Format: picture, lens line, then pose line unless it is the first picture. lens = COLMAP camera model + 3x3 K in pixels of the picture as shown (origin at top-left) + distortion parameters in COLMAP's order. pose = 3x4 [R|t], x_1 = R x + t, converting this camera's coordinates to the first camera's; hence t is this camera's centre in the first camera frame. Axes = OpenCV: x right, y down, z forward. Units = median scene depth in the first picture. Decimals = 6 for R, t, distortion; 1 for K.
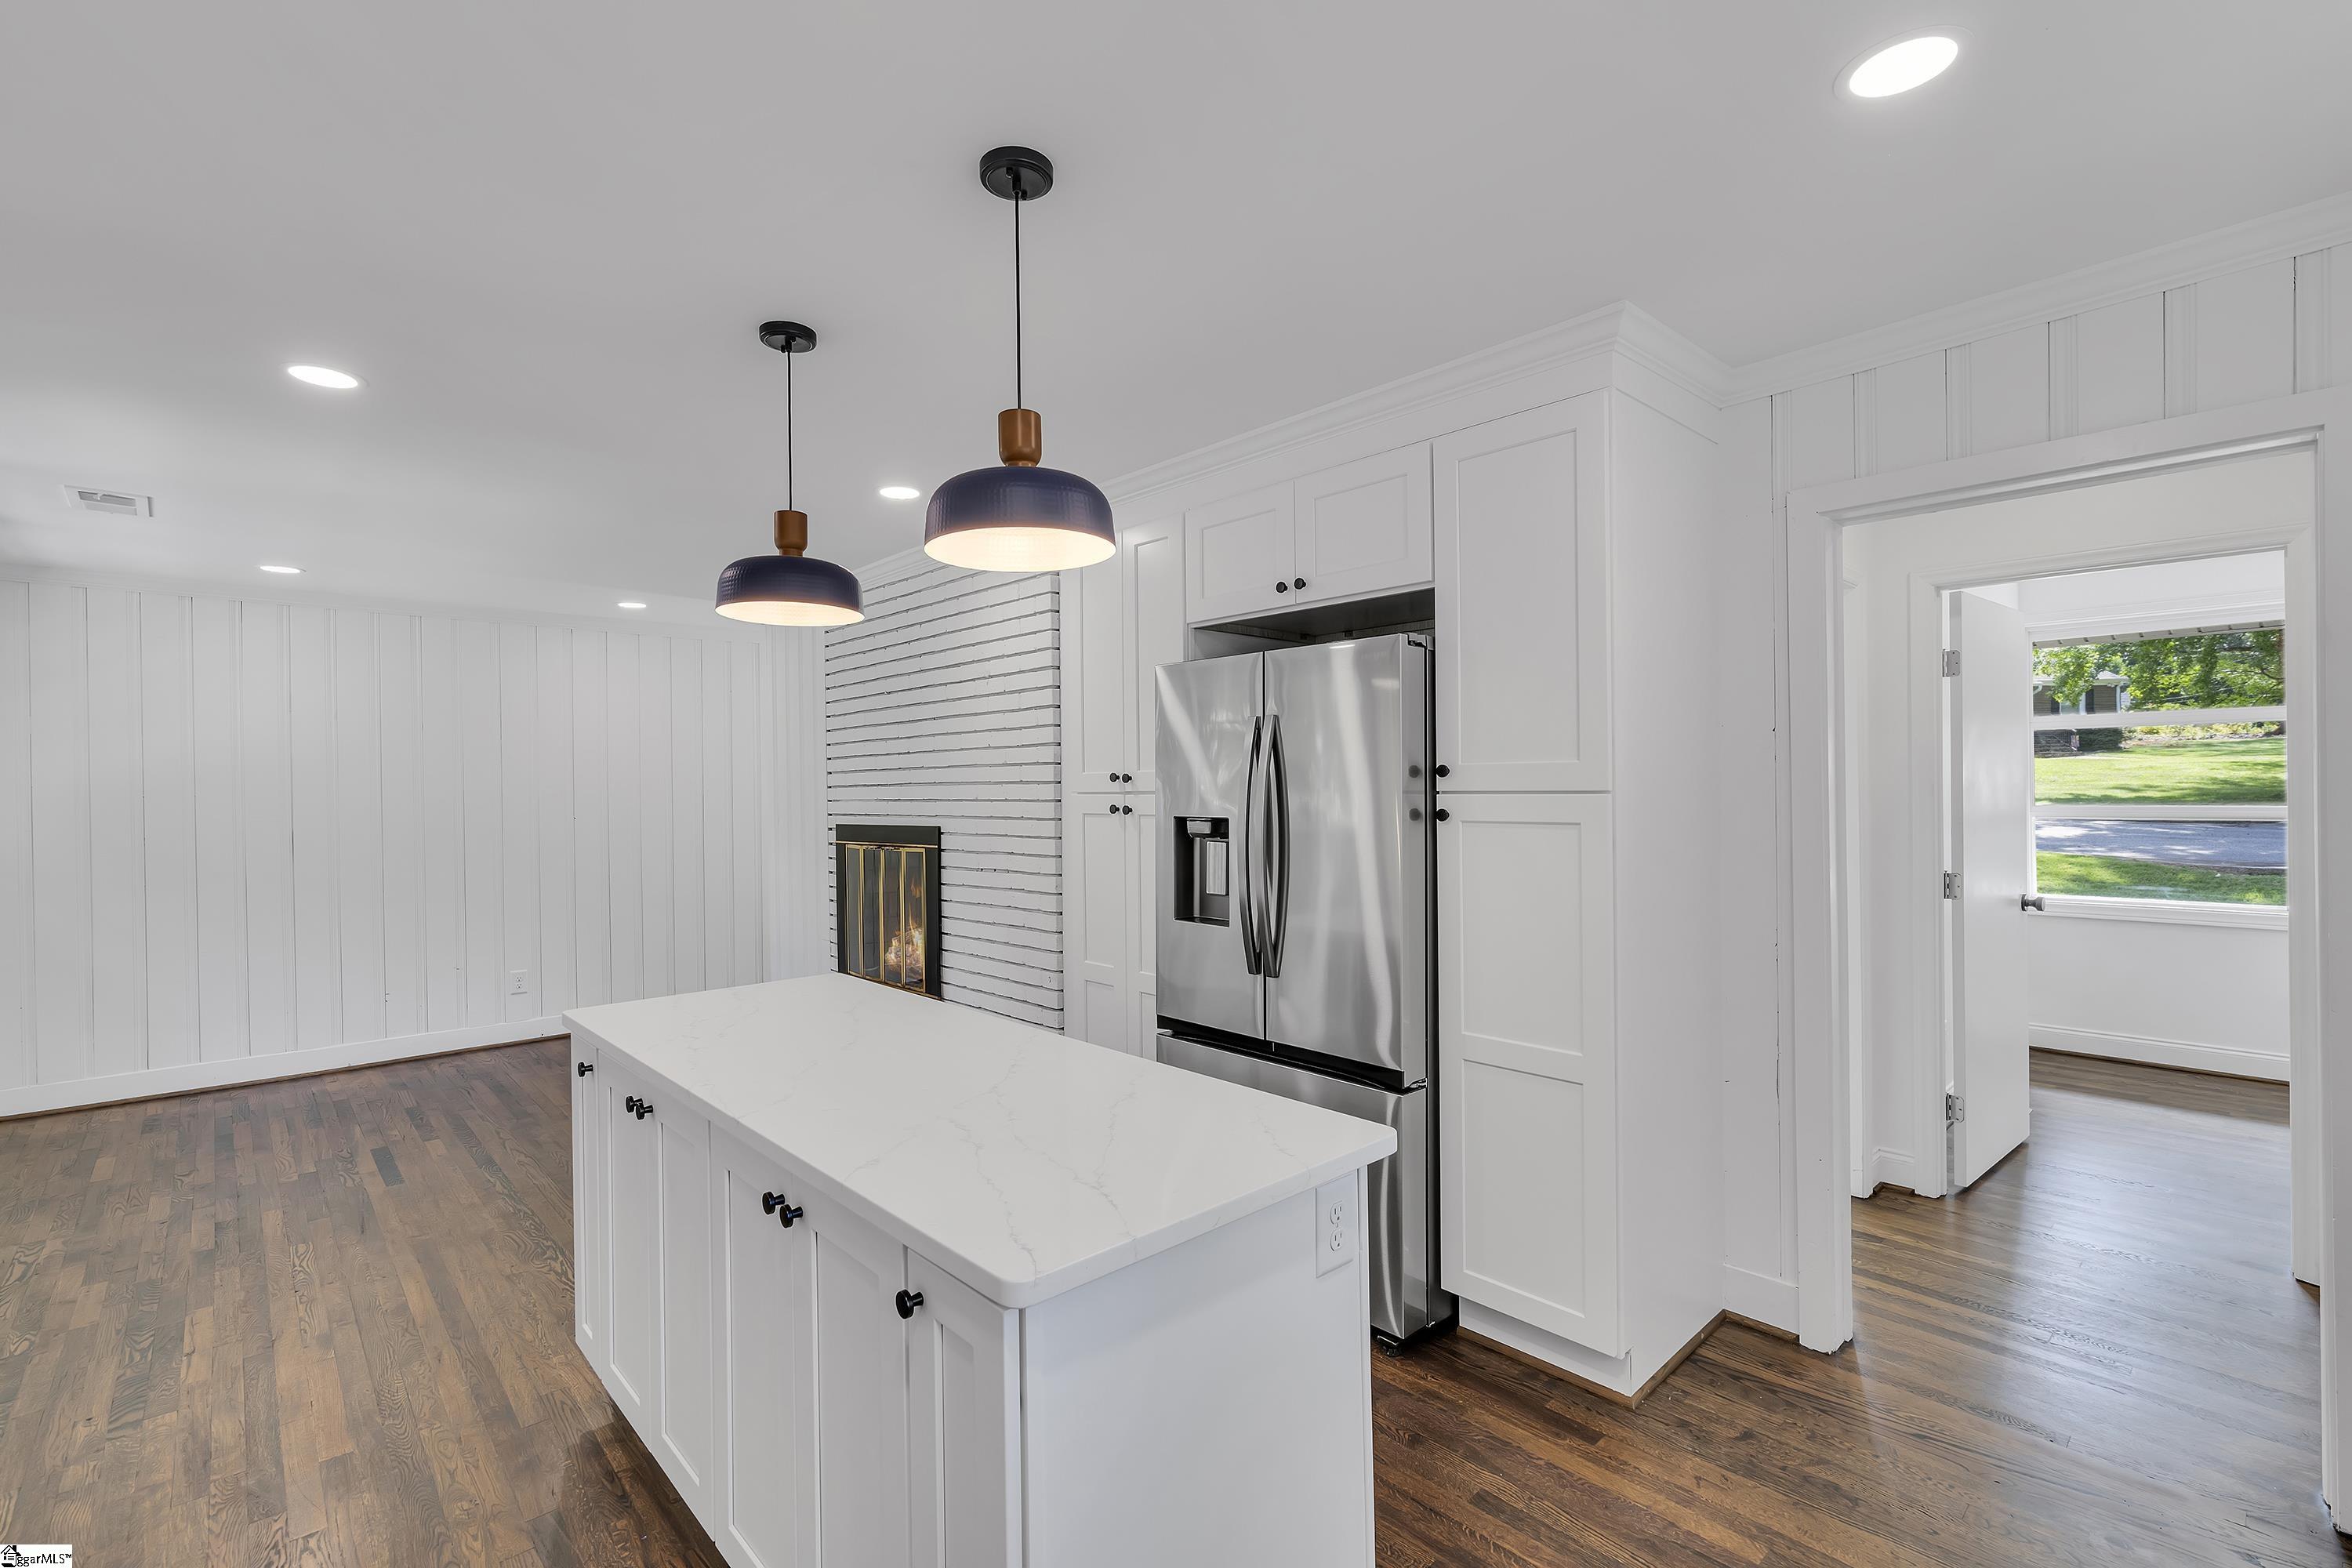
lens RADIAL K [[1051.2, 0, 1172.5], [0, 1051.2, 785.7], [0, 0, 1]] dist [0.000053, -0.000285]
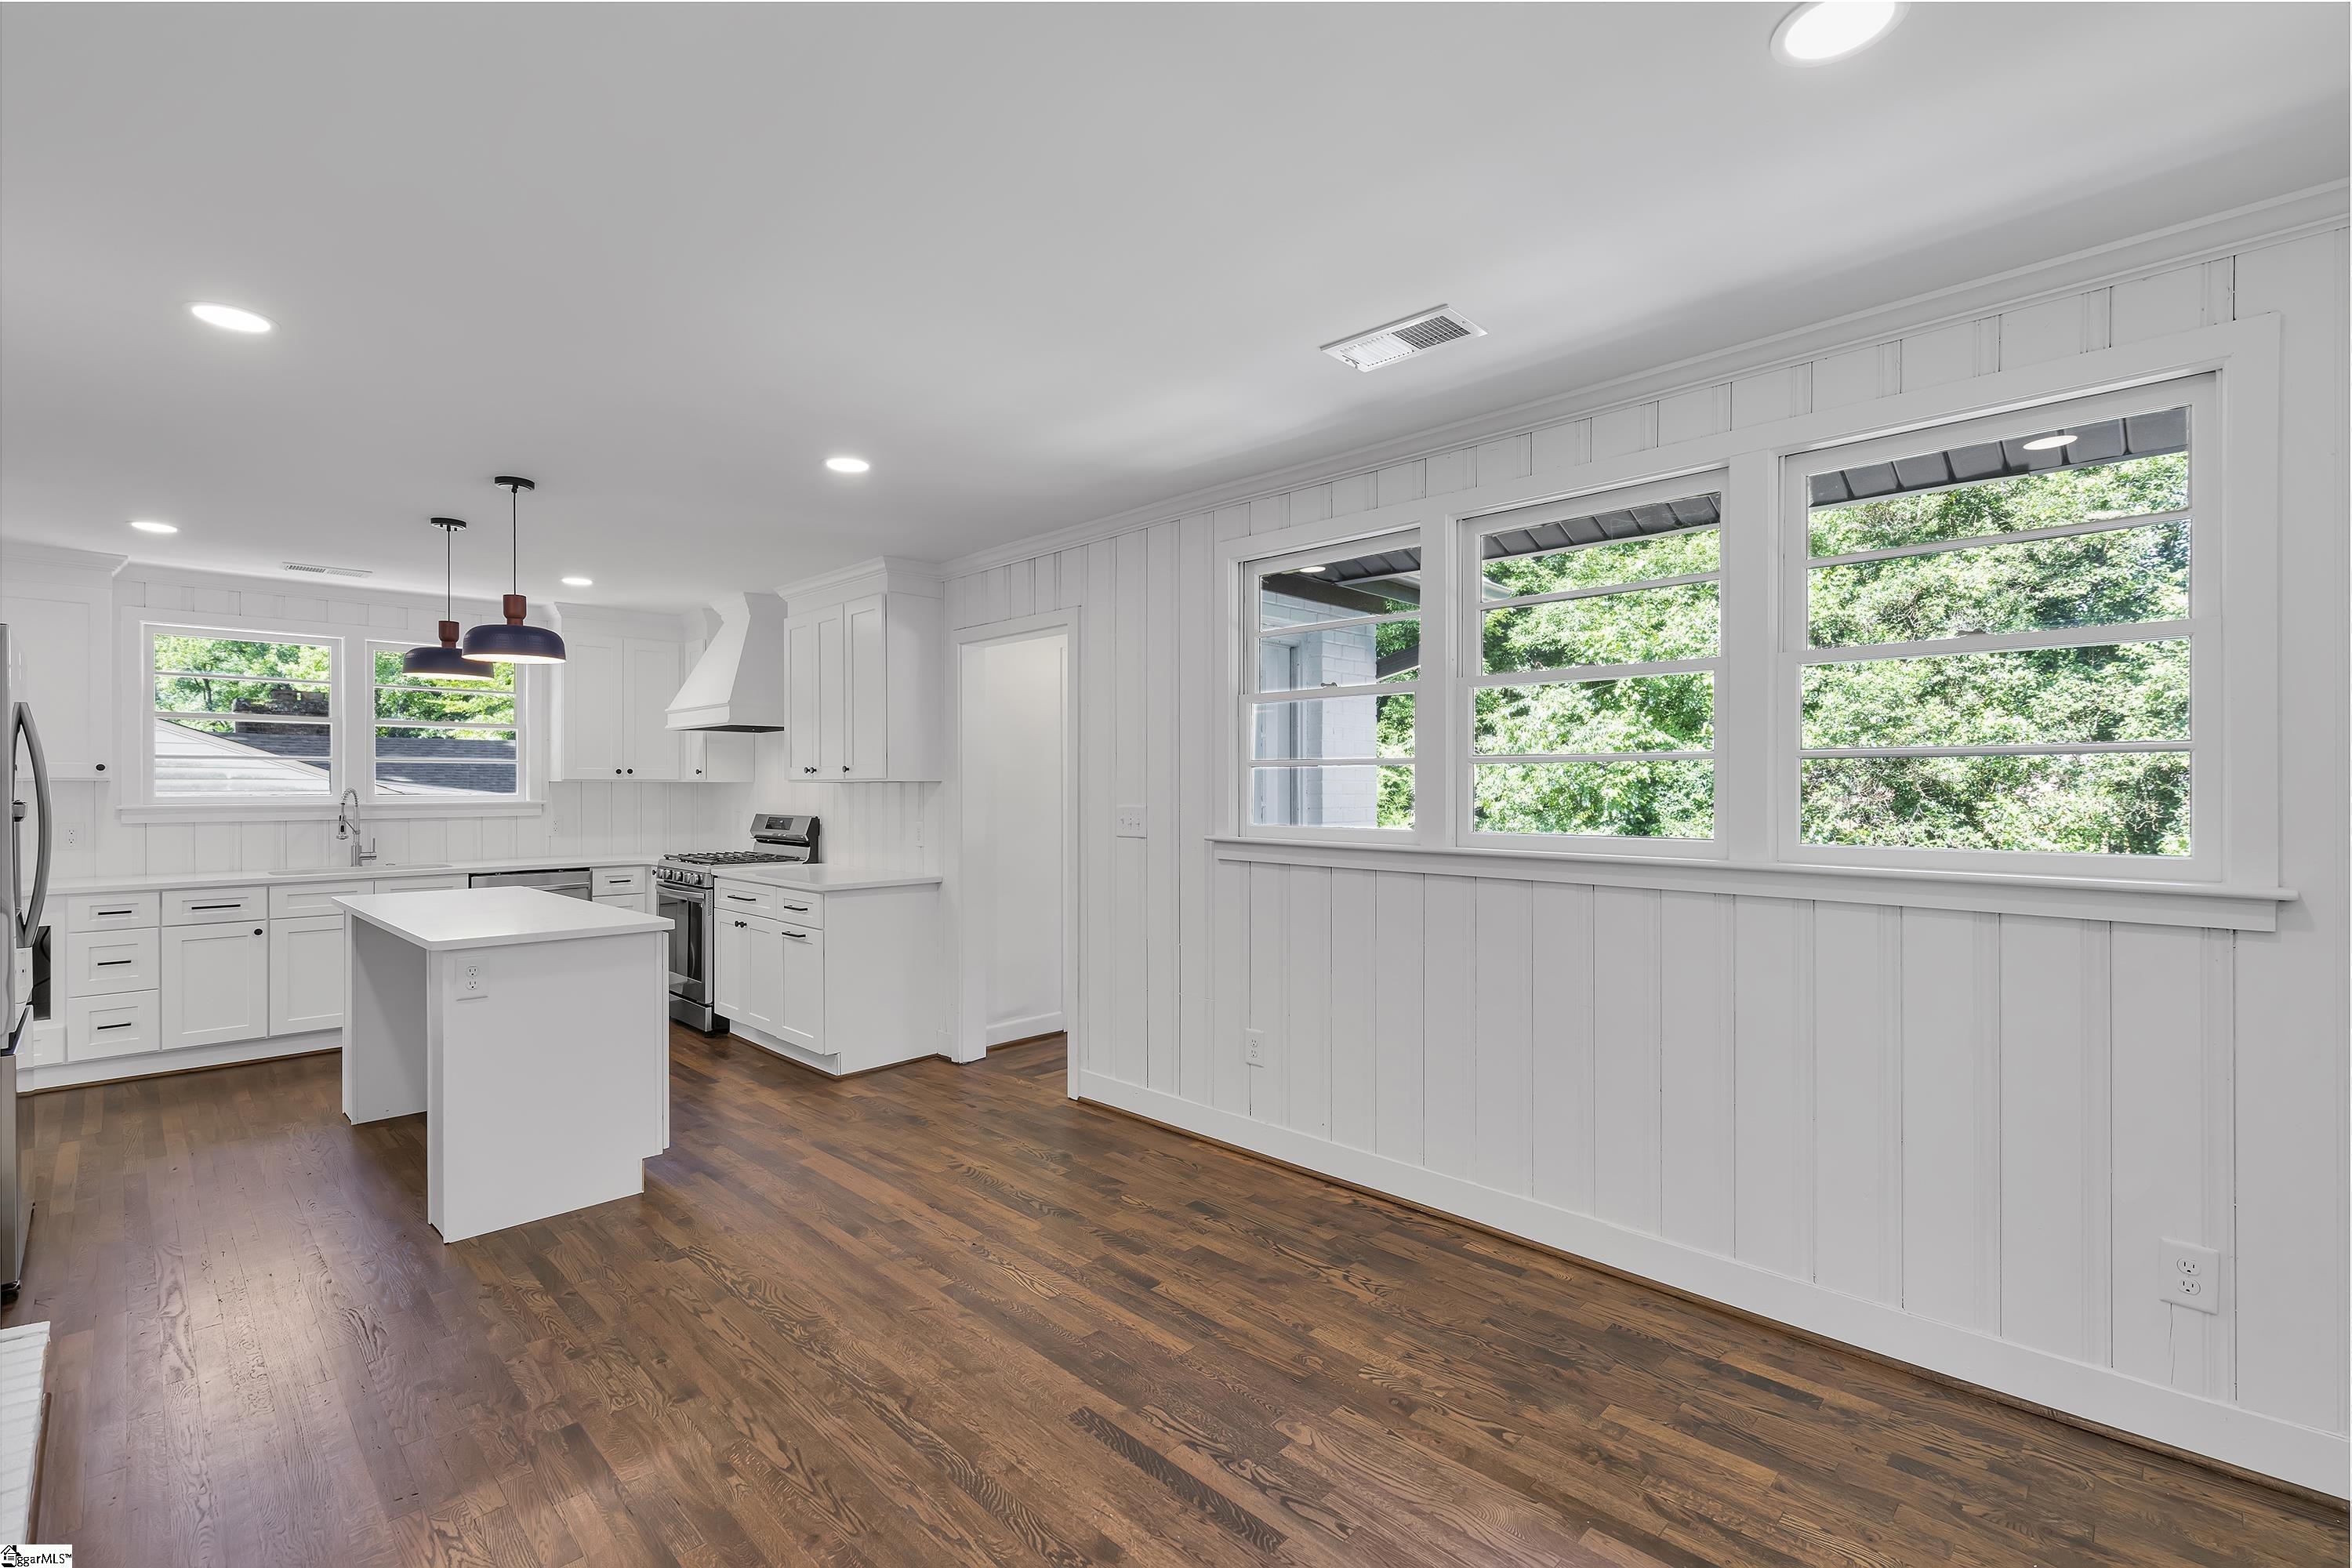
lens RADIAL K [[1051.2, 0, 1172.5], [0, 1051.2, 785.7], [0, 0, 1]] dist [0.000053, -0.000285]
pose [[-0.998472, 0.014566, -0.053313, -0.821697], [0.014513, 0.999894, 0.001369, 0.026226], [0.053327, 0.000593, -0.998577, 1.712989]]
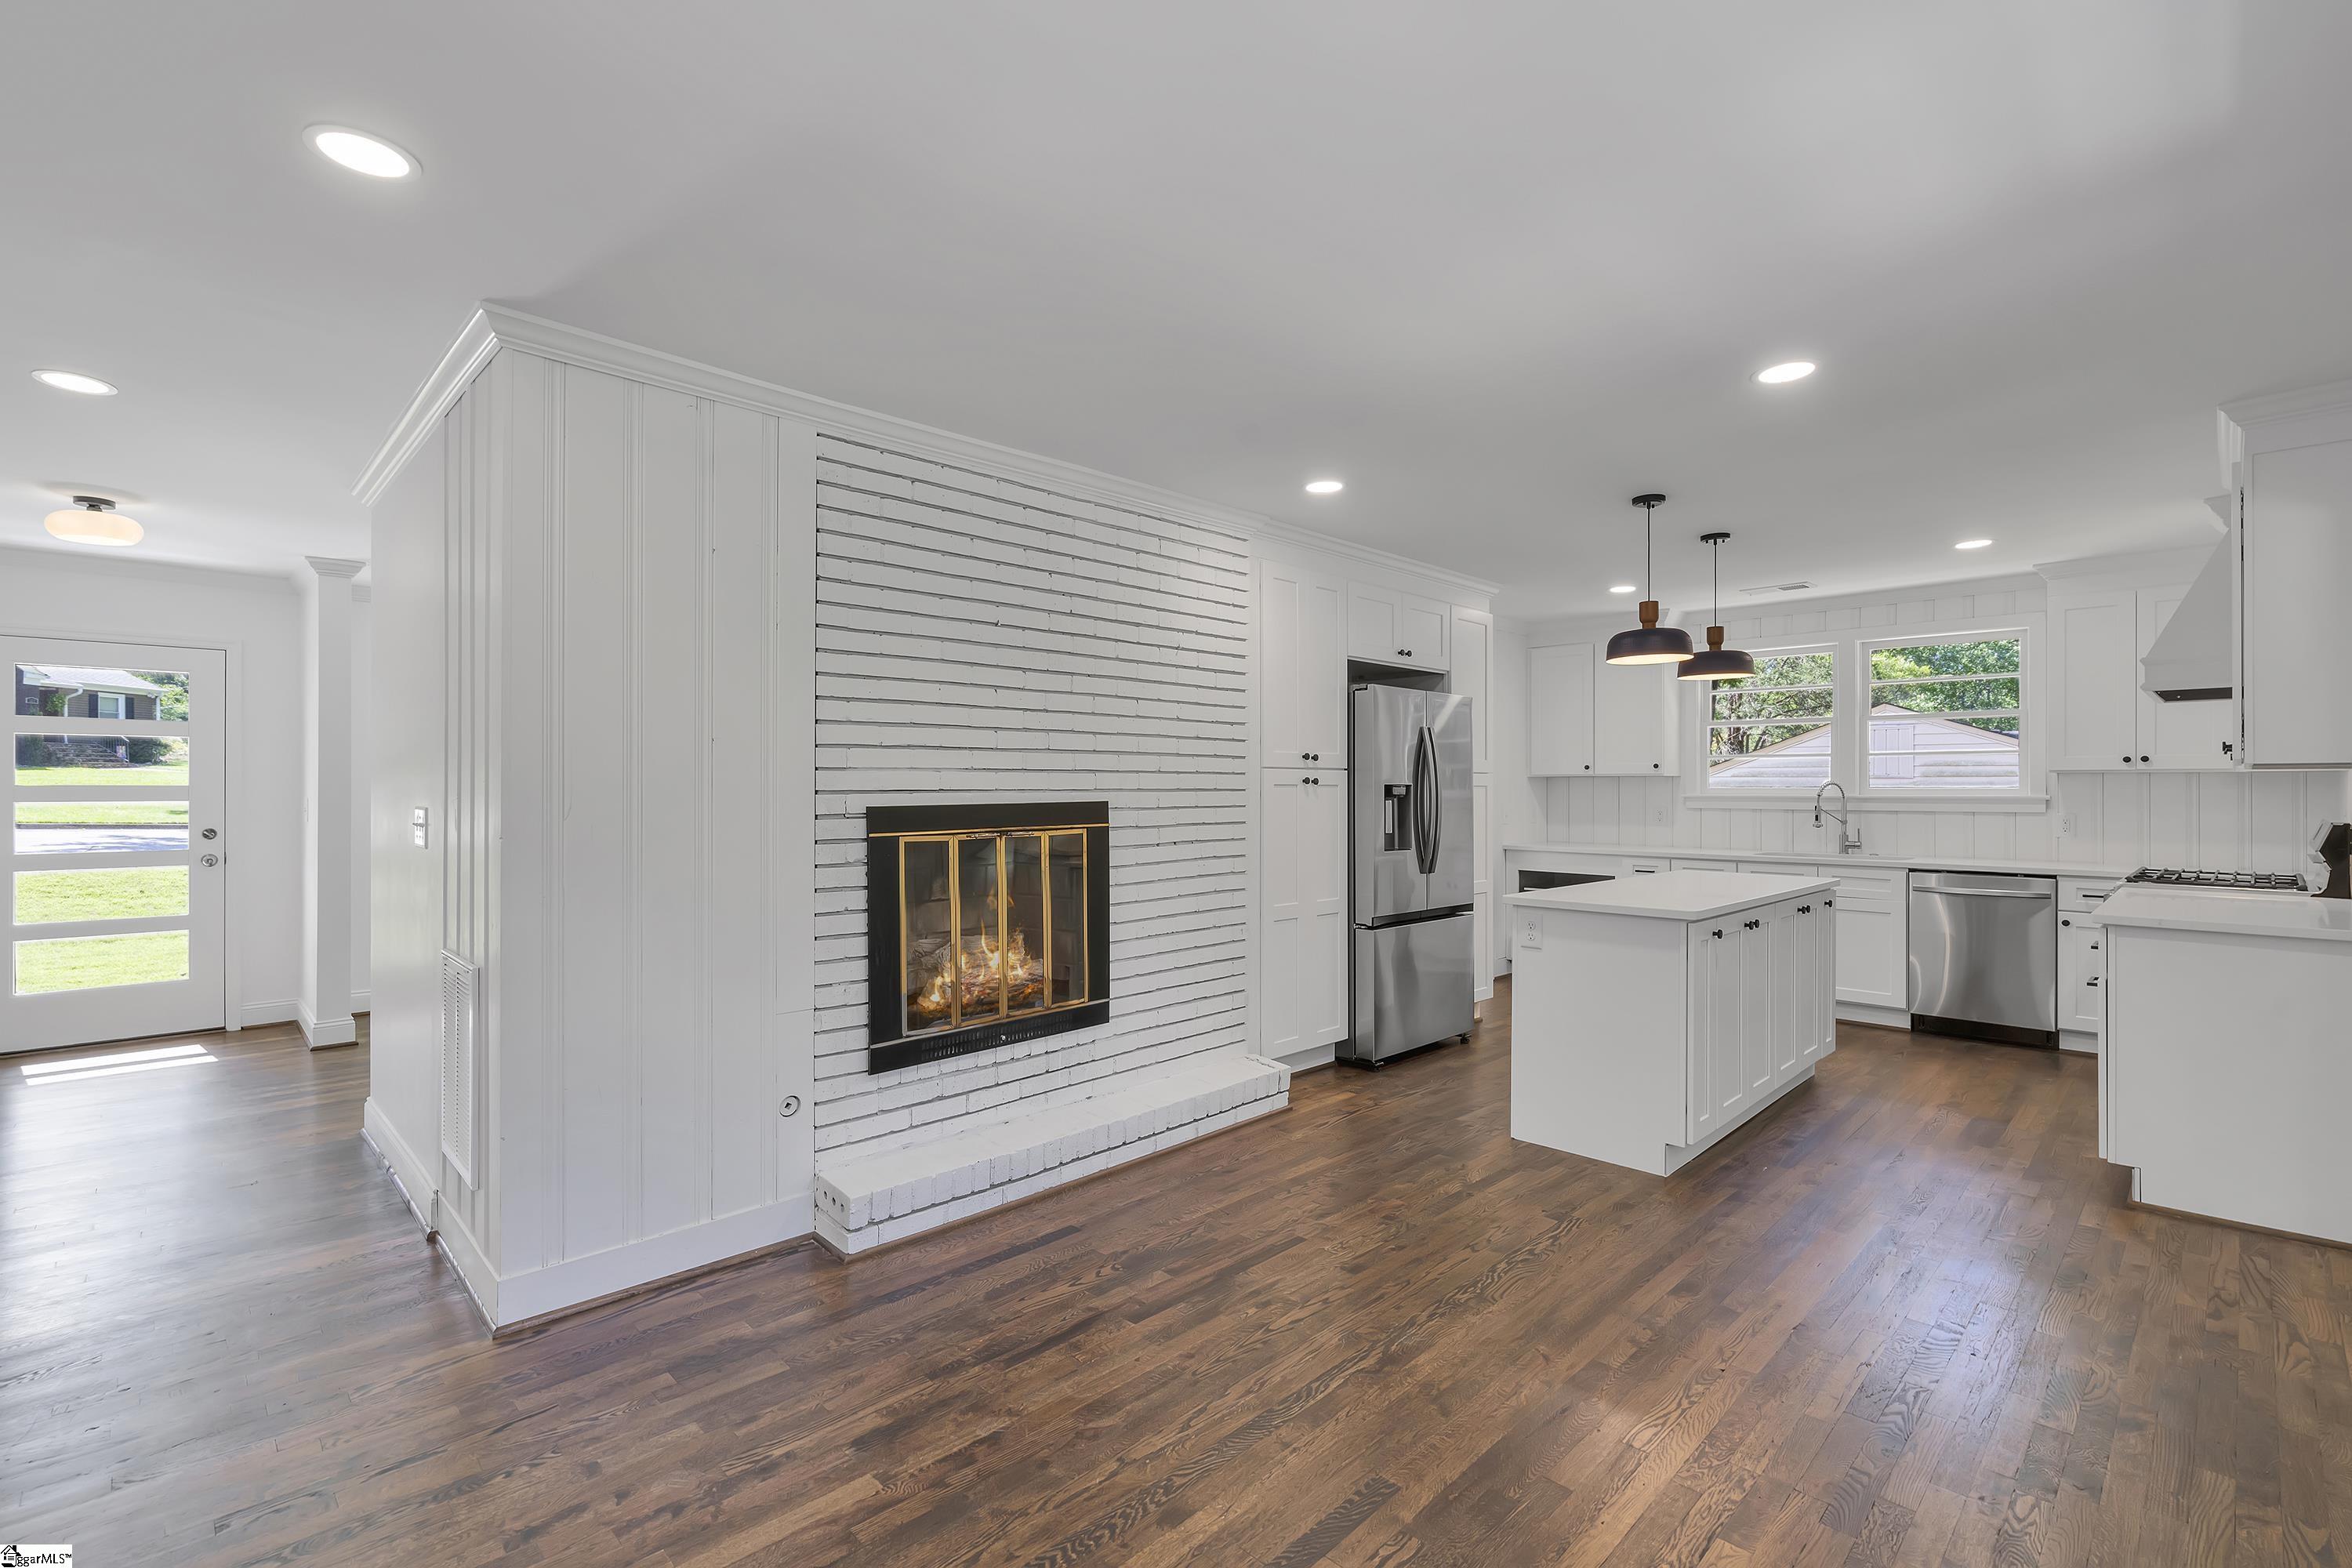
lens RADIAL K [[1051.2, 0, 1172.5], [0, 1051.2, 785.7], [0, 0, 1]] dist [0.000053, -0.000285]
pose [[-0.038825, 0.015186, 0.999131, -1.347867], [0.000158, 0.999885, -0.015191, 0.047936], [-0.999246, -0.000432, -0.038823, 1.207639]]
